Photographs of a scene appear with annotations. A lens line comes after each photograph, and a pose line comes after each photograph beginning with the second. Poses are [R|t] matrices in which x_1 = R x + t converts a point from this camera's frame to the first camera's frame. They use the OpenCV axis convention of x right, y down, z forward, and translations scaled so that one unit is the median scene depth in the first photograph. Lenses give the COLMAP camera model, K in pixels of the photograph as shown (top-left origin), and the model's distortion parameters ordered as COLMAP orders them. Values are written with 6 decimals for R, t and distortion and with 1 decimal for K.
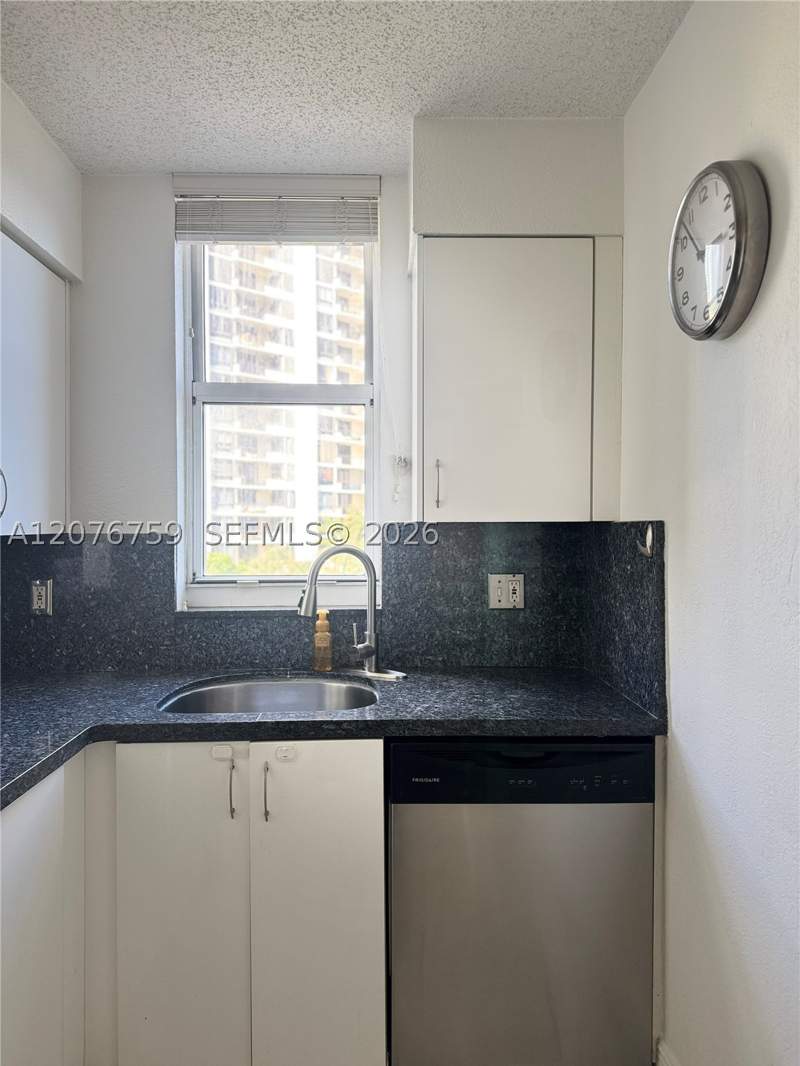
lens RADIAL K [[746.3, 0, 394.6], [0, 746.3, 532.3], [0, 0, 1]] dist [0.108449, -0.001574]
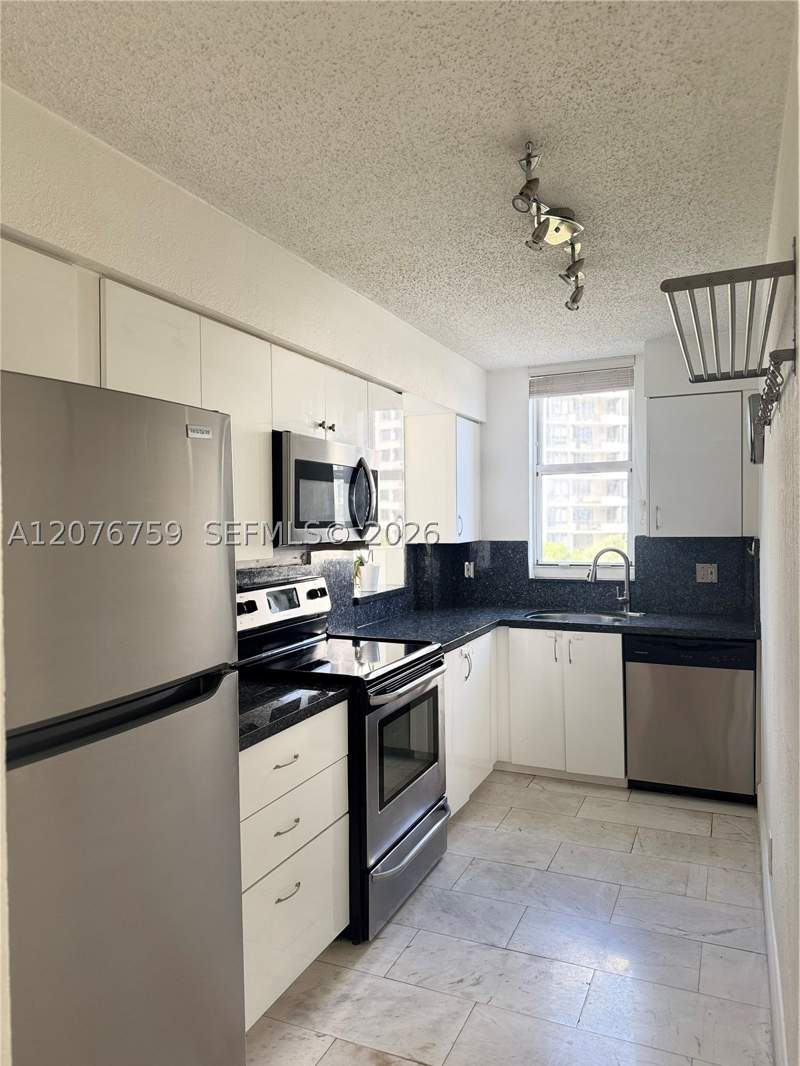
lens RADIAL K [[746.3, 0, 394.6], [0, 746.3, 532.3], [0, 0, 1]] dist [0.108449, -0.001574]
pose [[0.904493, -0.002729, -0.426480, 0.257027], [0.008771, 0.999887, 0.012204, -0.051364], [0.426398, -0.014779, 0.904415, -1.028466]]
